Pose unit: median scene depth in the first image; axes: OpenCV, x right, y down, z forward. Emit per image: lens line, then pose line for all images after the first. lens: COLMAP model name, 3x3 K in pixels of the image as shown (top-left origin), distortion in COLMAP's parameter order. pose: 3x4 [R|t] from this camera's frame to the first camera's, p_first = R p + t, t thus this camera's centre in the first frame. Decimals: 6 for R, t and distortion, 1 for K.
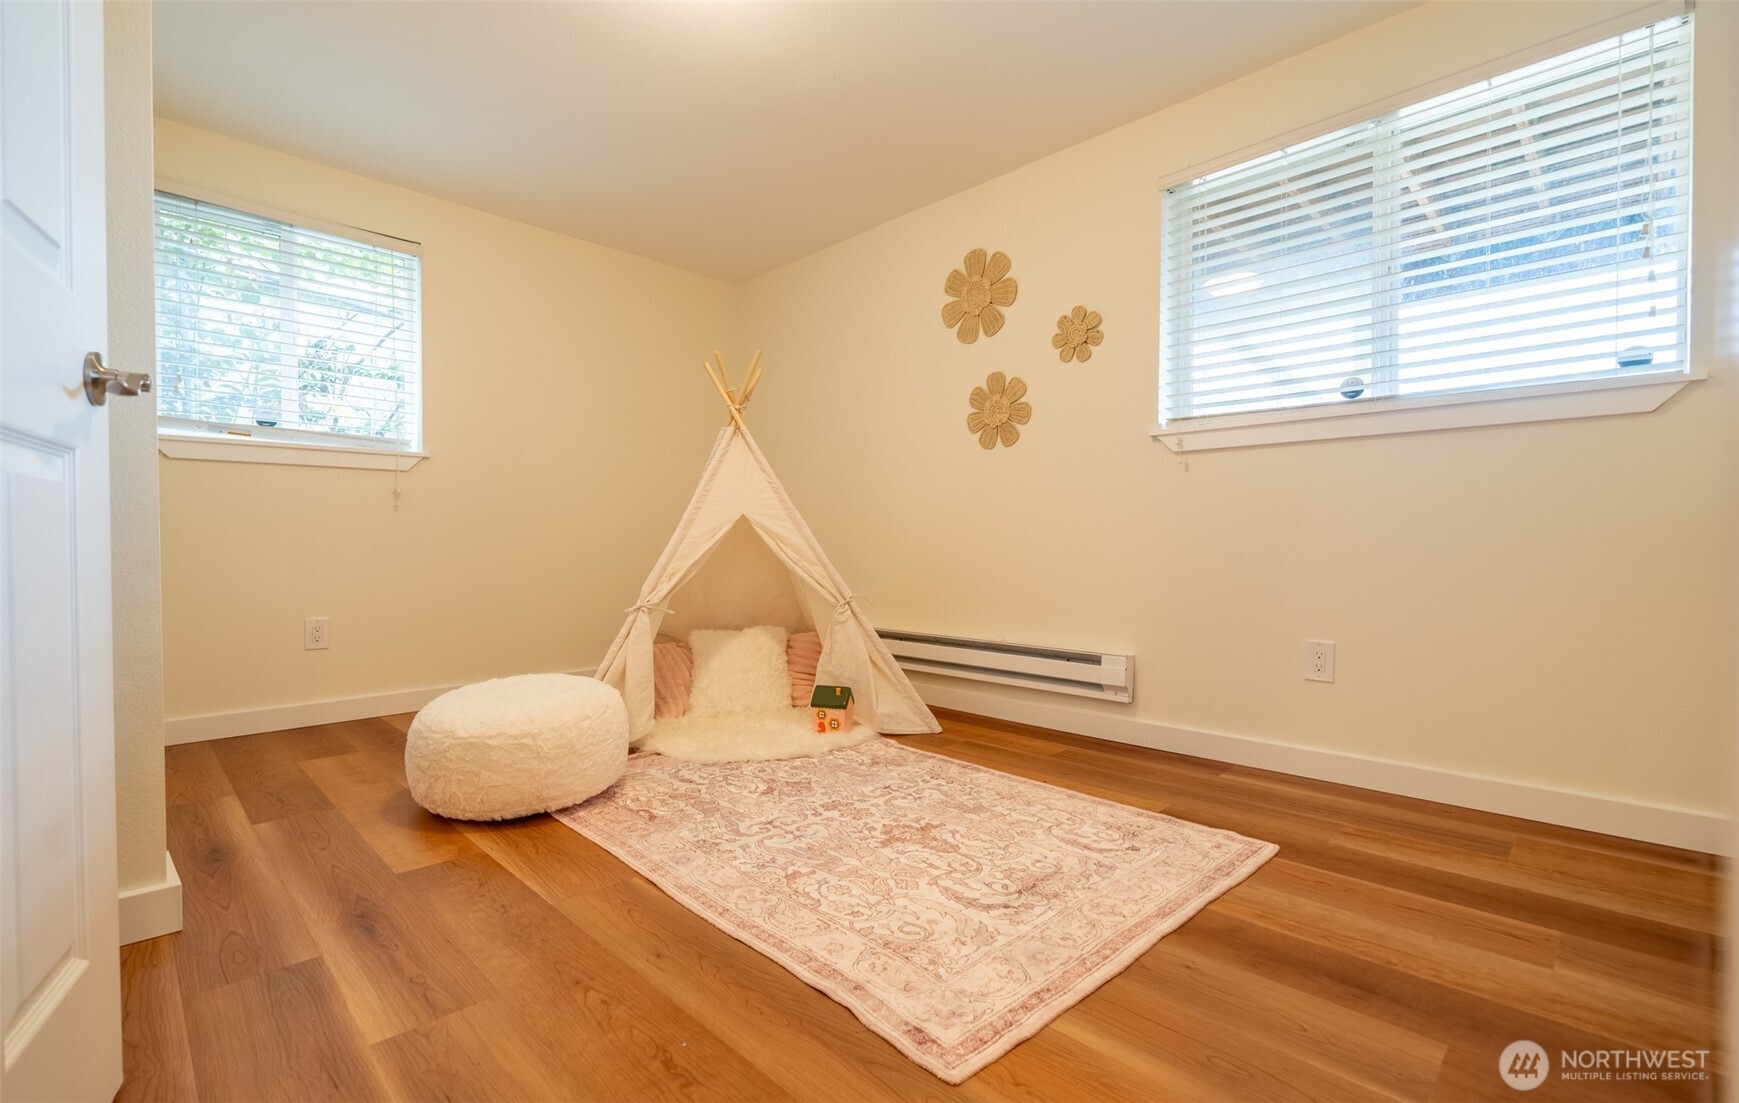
lens RADIAL K [[770.5, 0, 867.8], [0, 770.5, 550.0], [0, 0, 1]] dist [-0.002115, -0.000240]
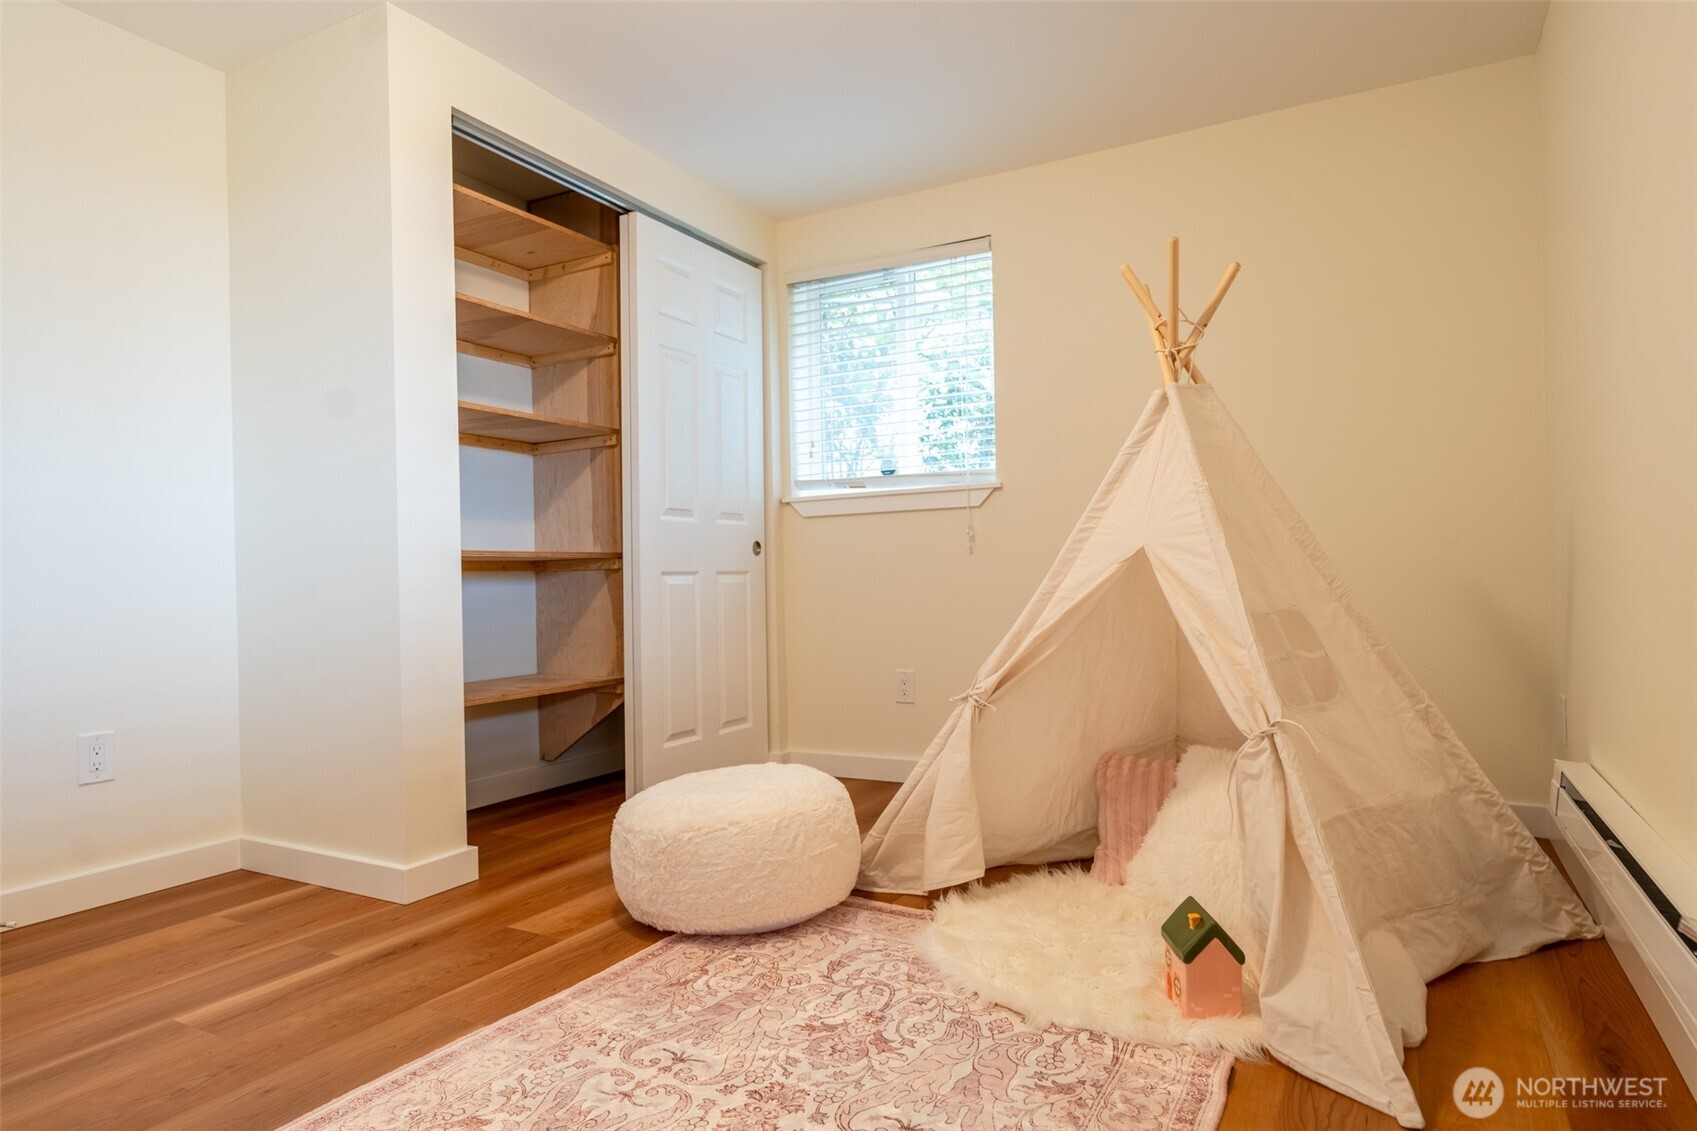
lens RADIAL K [[990.9, 0, 845.8], [0, 990.9, 576.9], [0, 0, 1]] dist [-0.030659, -0.001149]
pose [[0.279434, -0.005523, -0.960149, 0.588573], [0.016265, 0.999867, -0.001017, -0.036205], [0.960027, -0.015332, 0.279487, 0.774071]]
